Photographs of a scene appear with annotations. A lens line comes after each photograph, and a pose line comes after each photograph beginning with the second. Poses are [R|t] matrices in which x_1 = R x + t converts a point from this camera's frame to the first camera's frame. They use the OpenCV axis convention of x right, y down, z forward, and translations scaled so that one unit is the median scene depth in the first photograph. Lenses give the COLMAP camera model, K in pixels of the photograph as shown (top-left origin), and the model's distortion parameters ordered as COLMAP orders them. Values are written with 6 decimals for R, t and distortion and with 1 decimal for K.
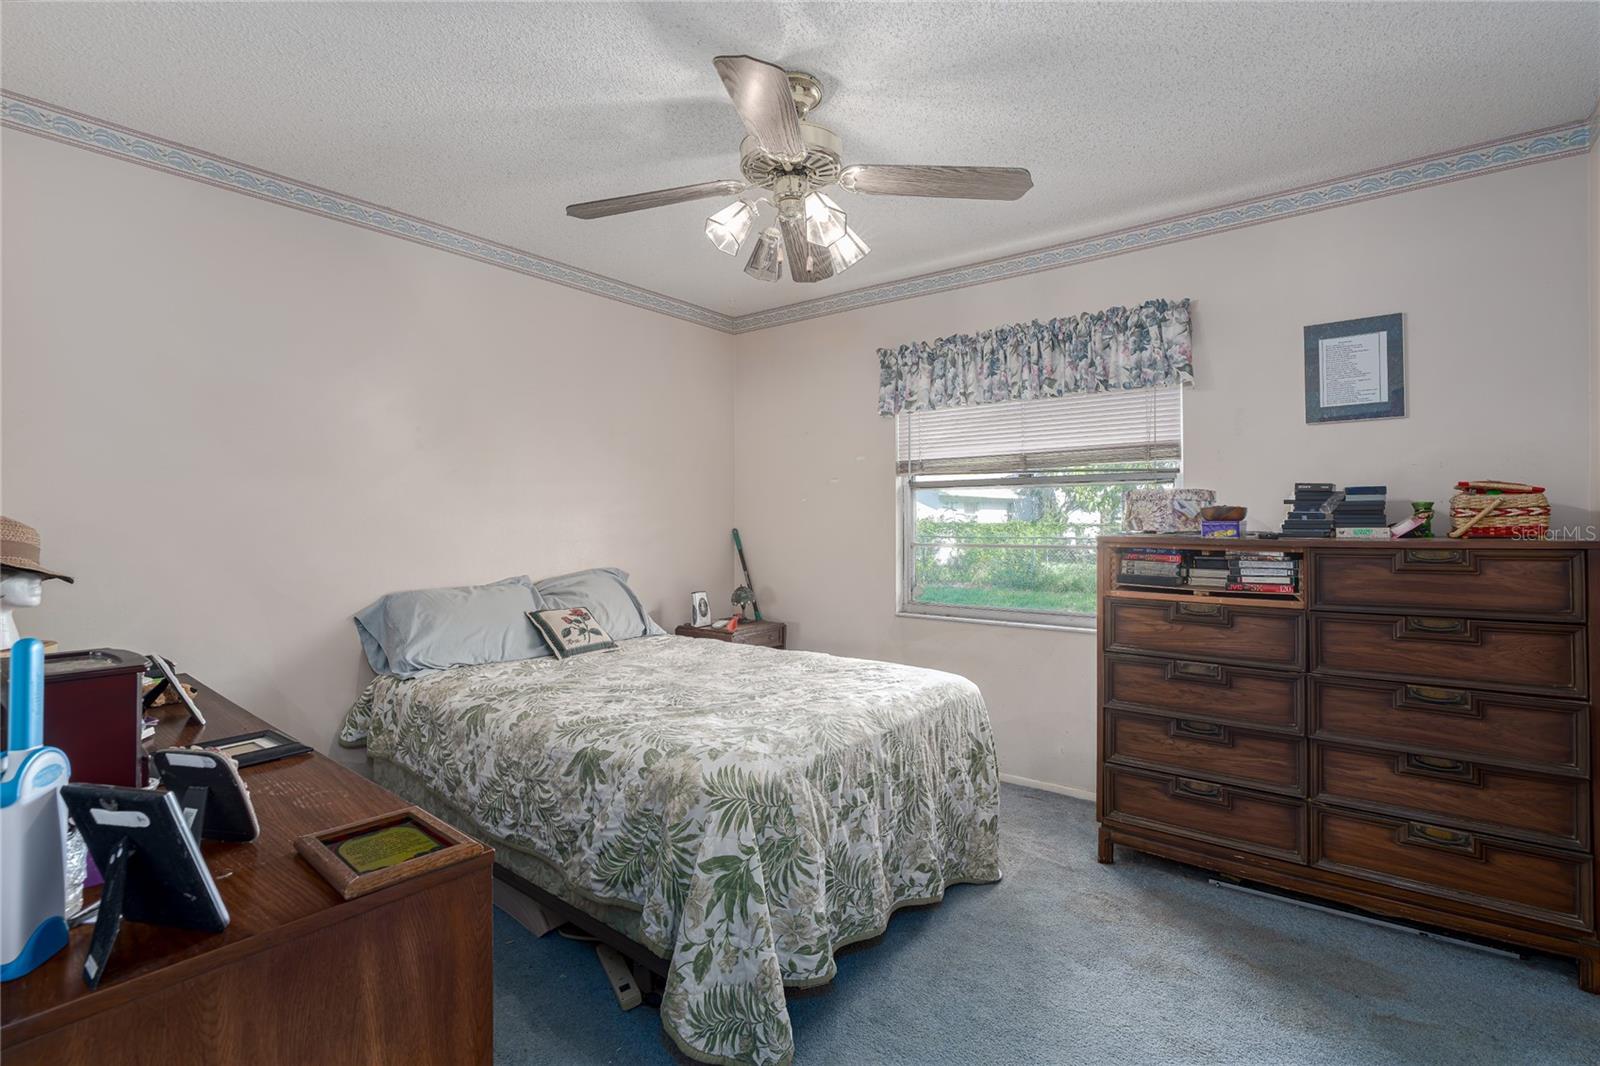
lens RADIAL K [[712.7, 0, 796.7], [0, 712.7, 531.9], [0, 0, 1]] dist [-0.015337, 0.003700]
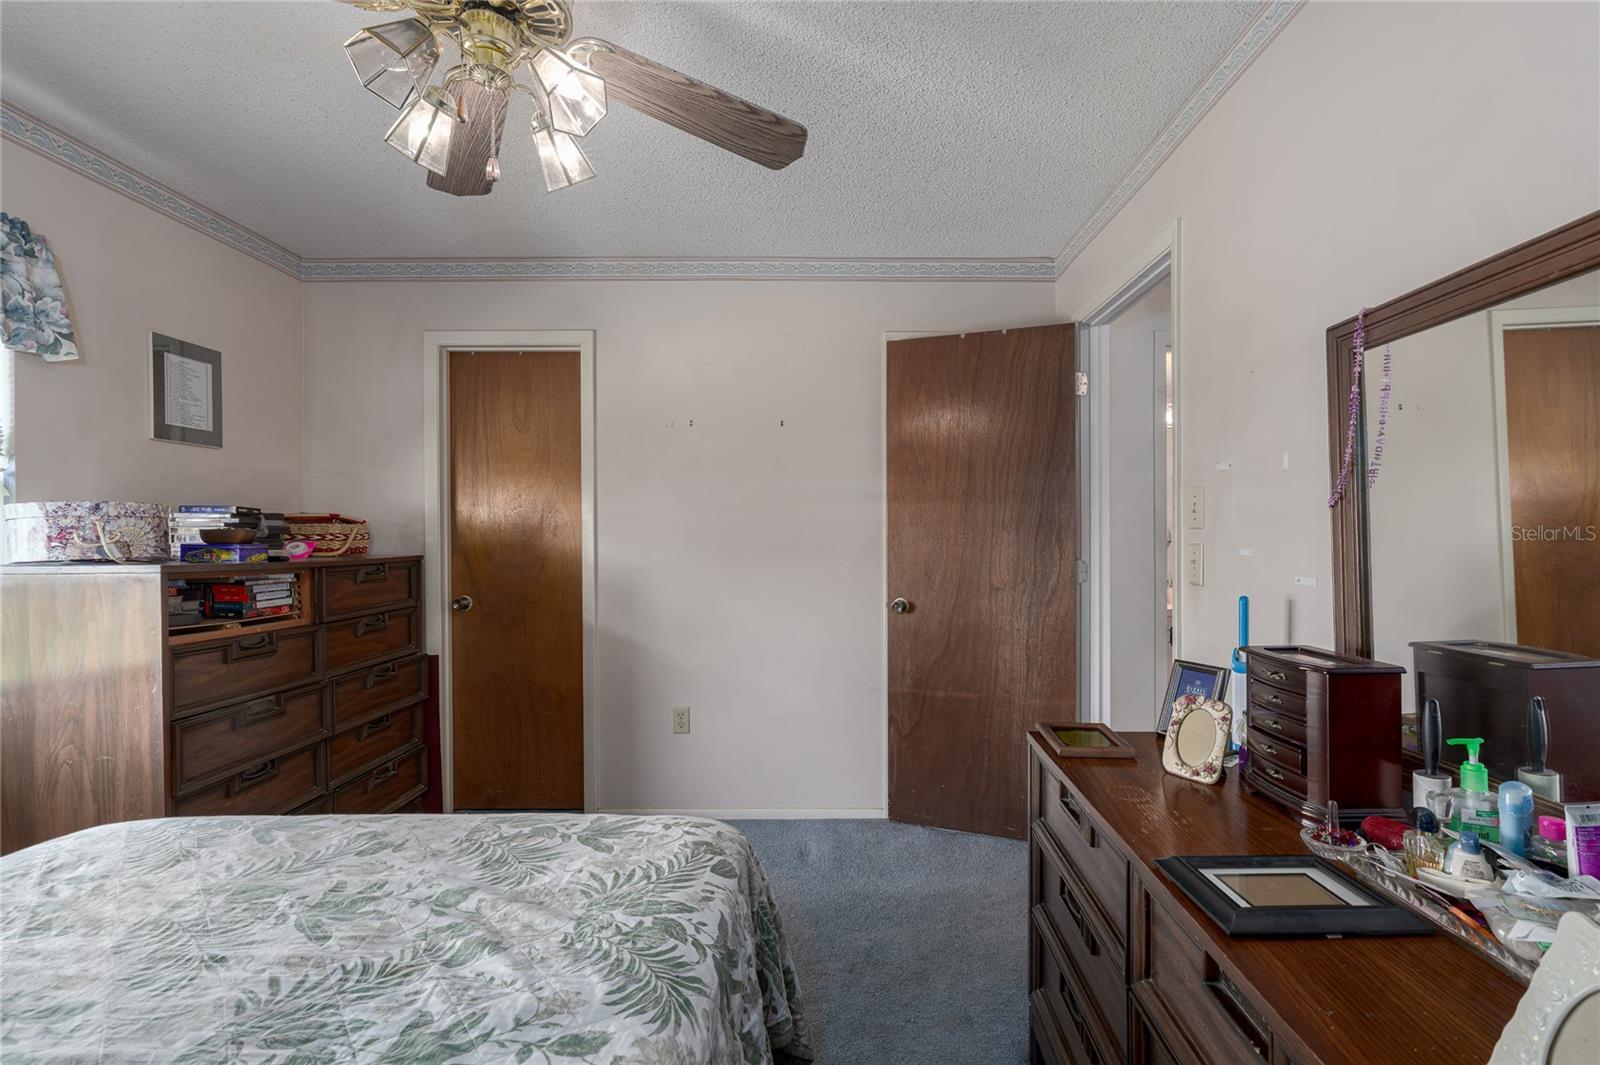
lens RADIAL K [[739.4, 0, 800.0], [0, 739.4, 532.5], [0, 0, 1]] dist [0.020175, 0.000272]
pose [[-0.576660, 0.009365, 0.816930, -0.598157], [0.013526, 0.999907, -0.001914, -0.018546], [-0.816872, 0.009946, -0.576733, 0.939965]]
